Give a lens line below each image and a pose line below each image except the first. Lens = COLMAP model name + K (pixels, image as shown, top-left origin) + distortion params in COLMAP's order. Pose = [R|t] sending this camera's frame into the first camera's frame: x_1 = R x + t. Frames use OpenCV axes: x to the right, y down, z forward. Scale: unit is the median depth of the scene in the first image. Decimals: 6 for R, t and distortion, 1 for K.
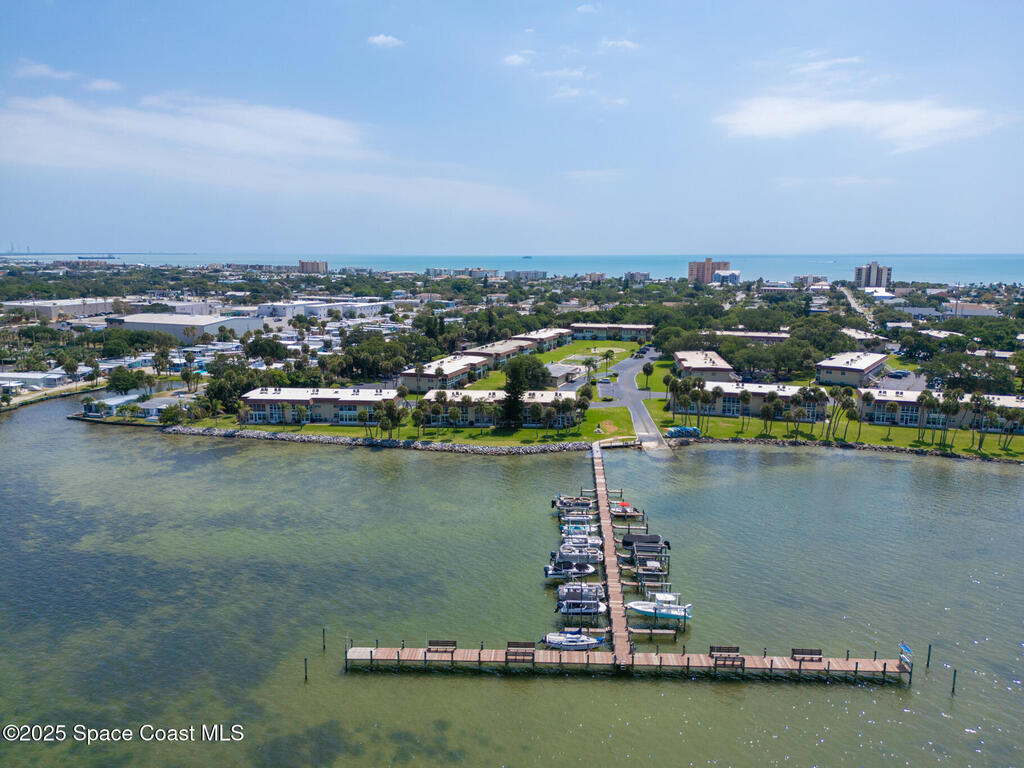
lens RADIAL K [[736.6, 0, 524.3], [0, 736.6, 384.3], [0, 0, 1]] dist [0.078996, -0.057453]
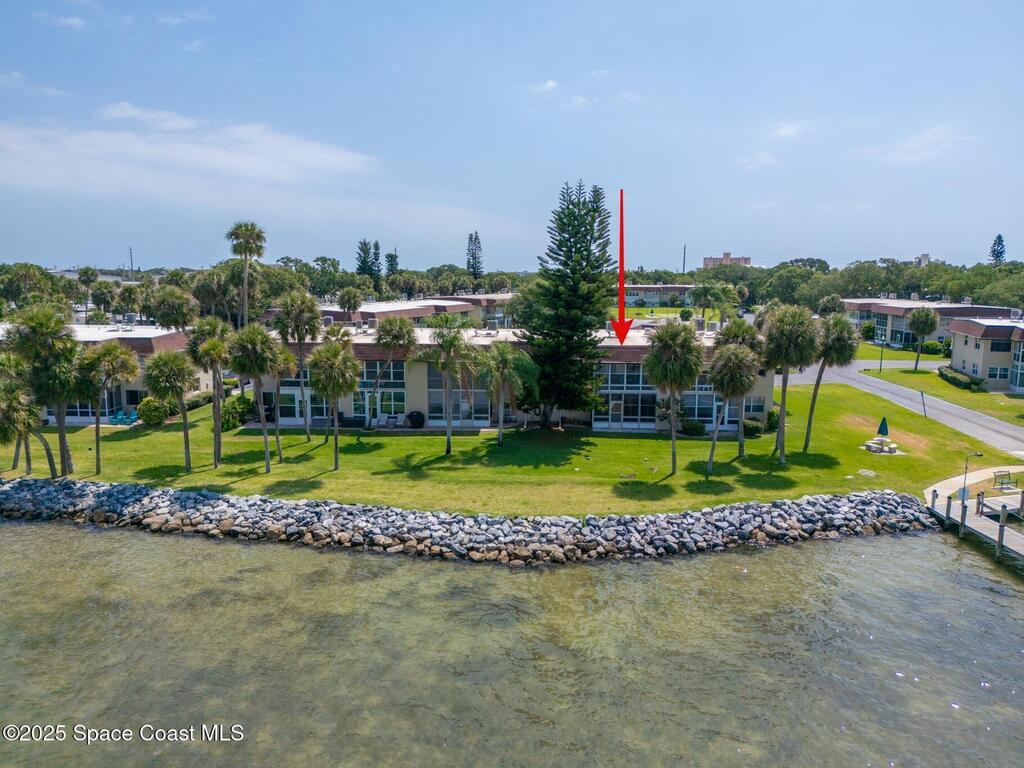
lens RADIAL K [[696.0, 0, 505.2], [0, 696.0, 383.6], [0, 0, 1]] dist [0.044377, -0.000468]
pose [[1.000000, 0.000682, -0.000690, -0.035797], [-0.000706, 0.999352, -0.035990, 0.047357], [0.000665, 0.035991, 0.999352, 0.707032]]
